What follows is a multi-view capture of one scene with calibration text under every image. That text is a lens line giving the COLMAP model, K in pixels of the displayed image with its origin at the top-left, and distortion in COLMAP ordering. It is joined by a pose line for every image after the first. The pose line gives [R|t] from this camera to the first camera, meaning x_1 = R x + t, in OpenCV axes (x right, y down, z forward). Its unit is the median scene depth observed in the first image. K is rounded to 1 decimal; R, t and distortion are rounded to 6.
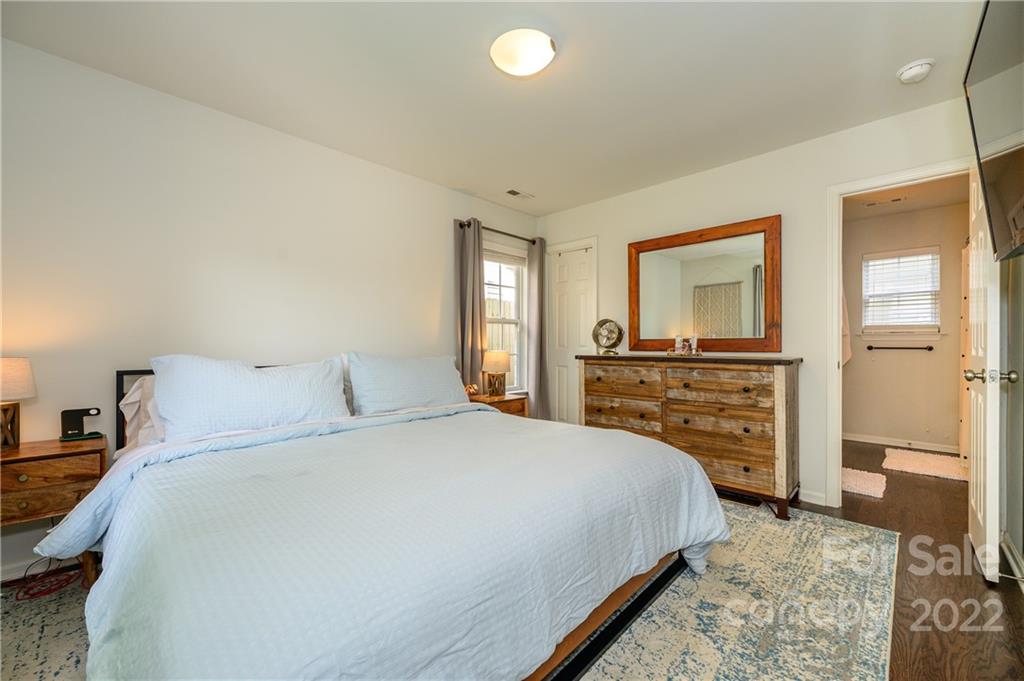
lens RADIAL K [[403.5, 0, 513.6], [0, 403.5, 342.6], [0, 0, 1]] dist [-0.002008, -0.000044]
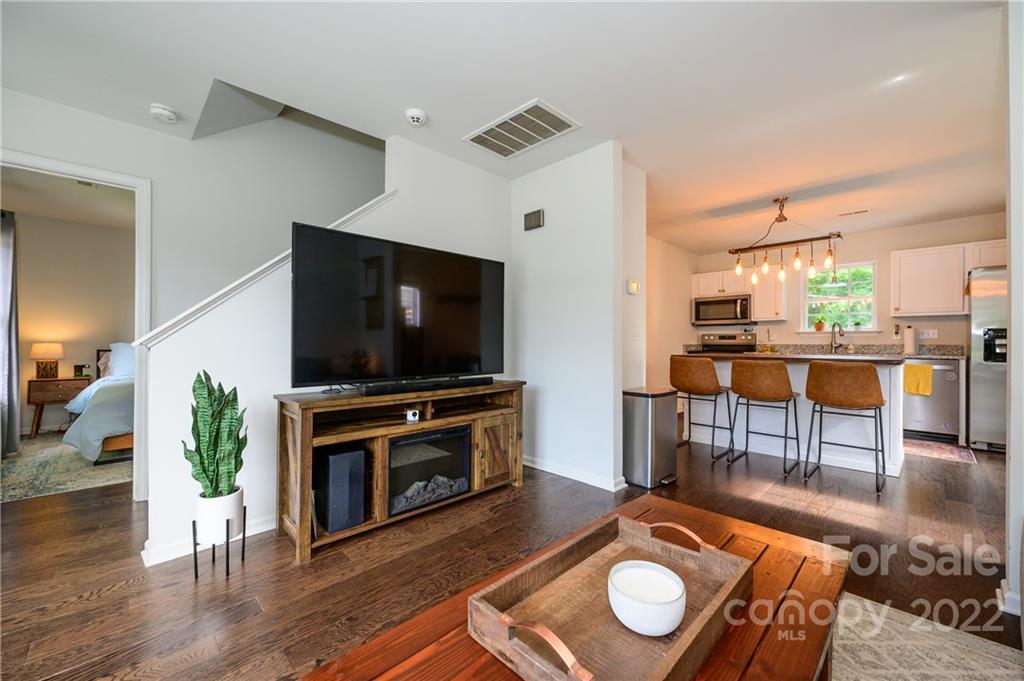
lens RADIAL K [[405.2, 0, 515.3], [0, 405.2, 339.8], [0, 0, 1]] dist [-0.000736, -0.000194]
pose [[0.999871, 0.001866, -0.015973, 1.566485], [-0.001919, 0.999993, -0.003293, 0.015714], [0.015967, 0.003323, 0.999867, -1.389497]]
